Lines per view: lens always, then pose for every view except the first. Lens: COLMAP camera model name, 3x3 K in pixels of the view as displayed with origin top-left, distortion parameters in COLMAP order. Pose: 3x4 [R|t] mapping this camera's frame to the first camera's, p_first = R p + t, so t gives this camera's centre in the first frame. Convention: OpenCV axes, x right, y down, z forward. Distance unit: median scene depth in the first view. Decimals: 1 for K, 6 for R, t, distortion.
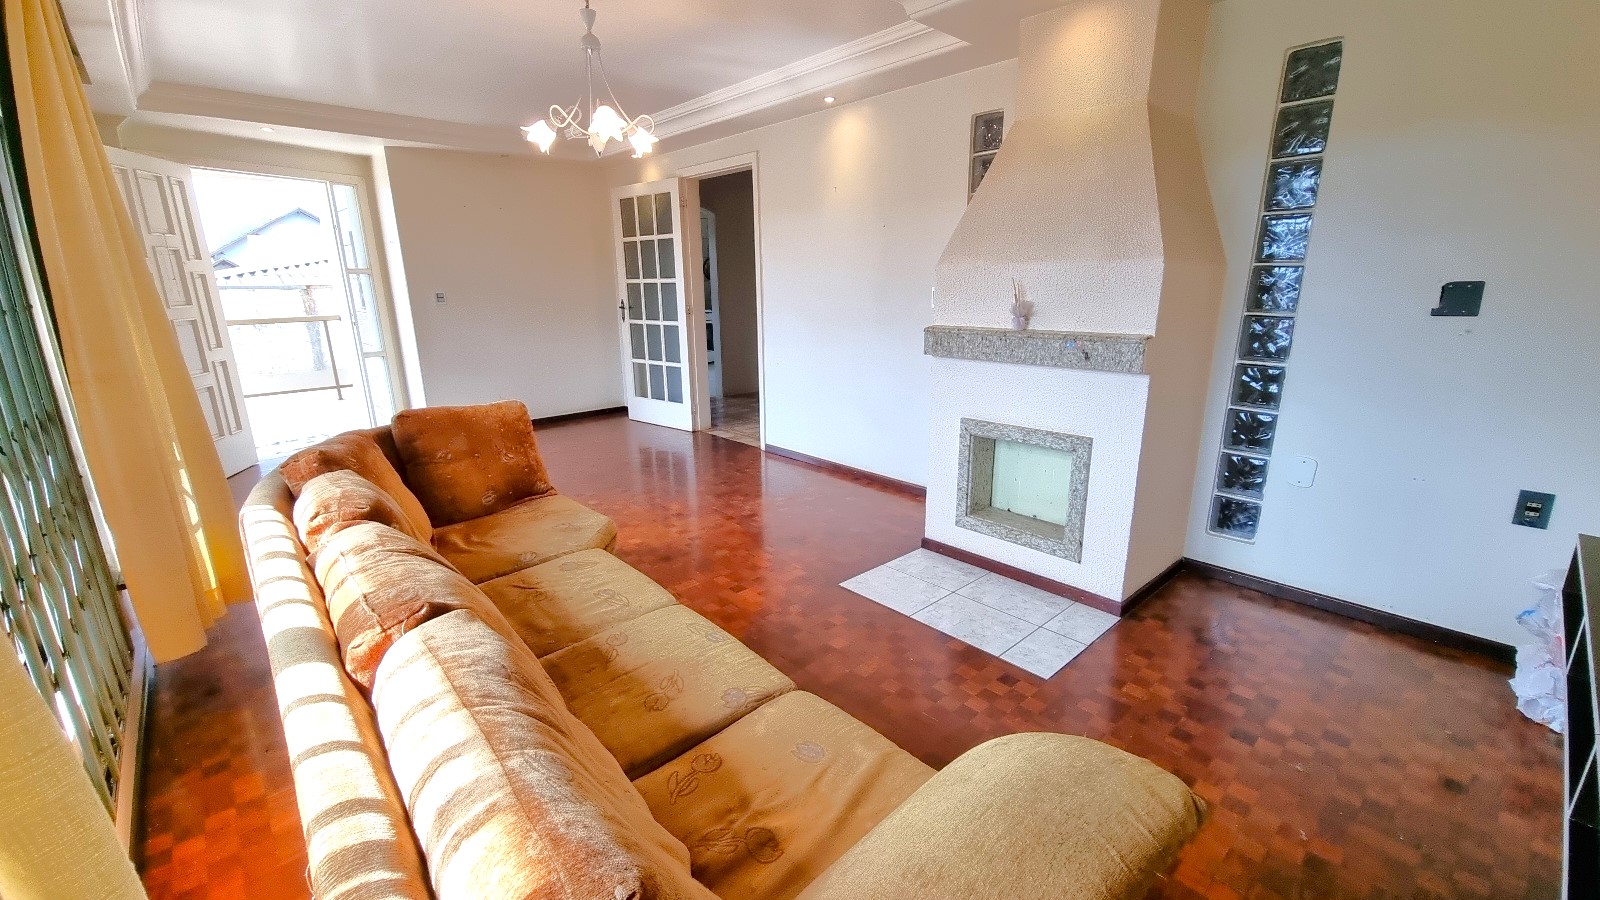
lens RADIAL K [[654.3, 0, 804.8], [0, 654.3, 455.8], [0, 0, 1]] dist [-0.004867, -0.000645]
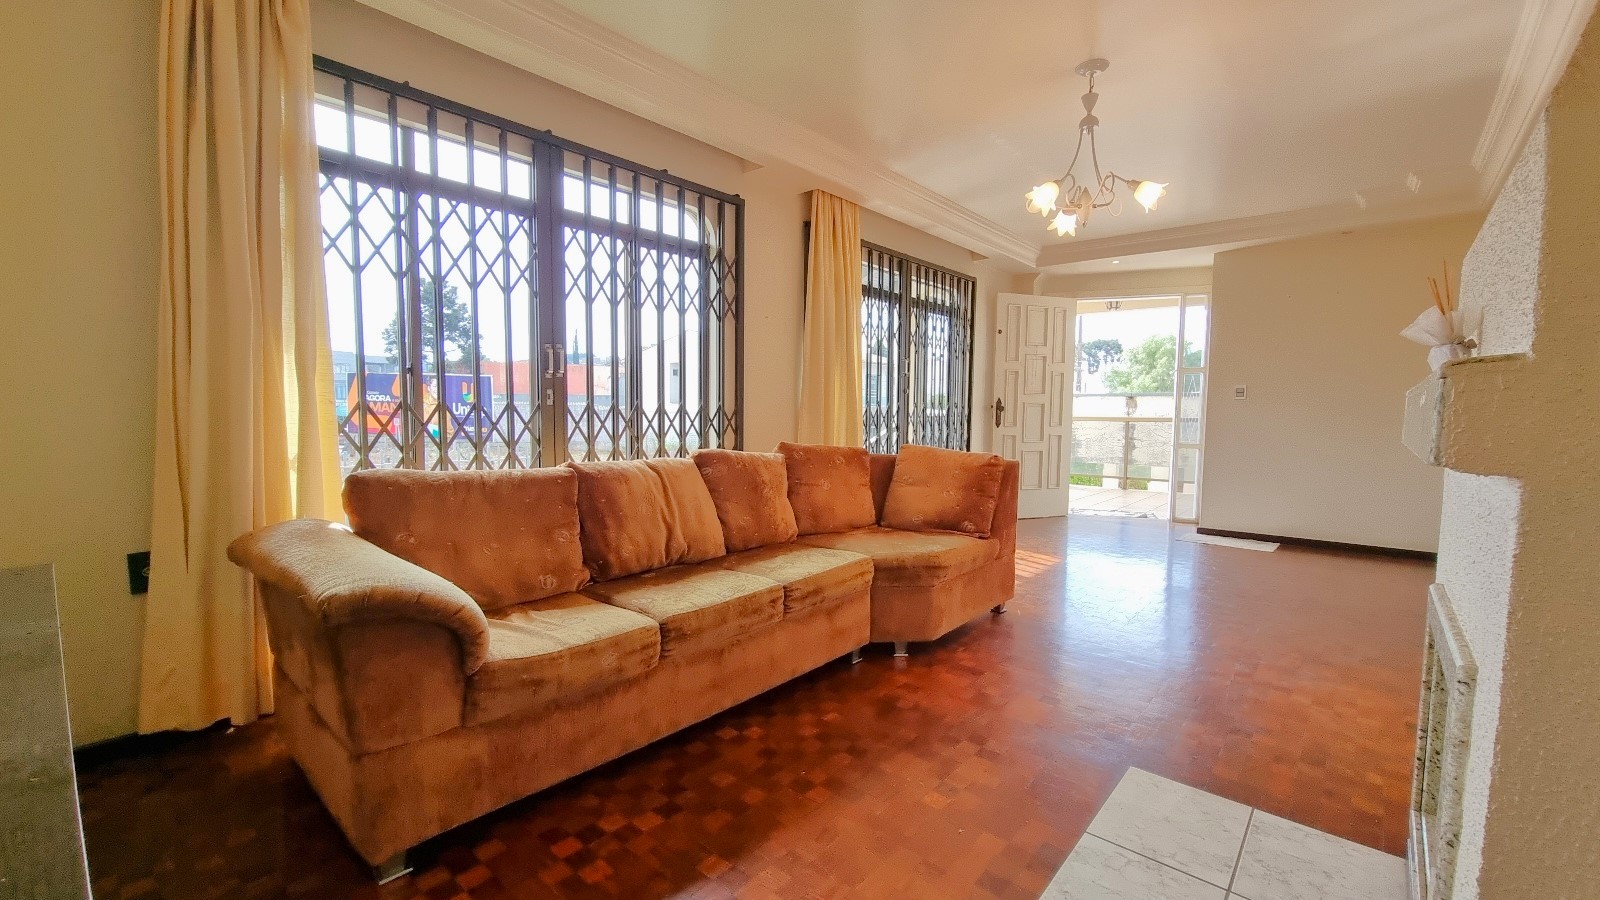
lens RADIAL K [[654.3, 0, 804.8], [0, 654.3, 455.8], [0, 0, 1]] dist [-0.004867, -0.000645]
pose [[0.112838, 0.083257, -0.990119, 0.416946], [-0.267527, 0.962230, 0.050424, -0.032320], [0.956921, 0.259194, 0.130850, 0.337606]]
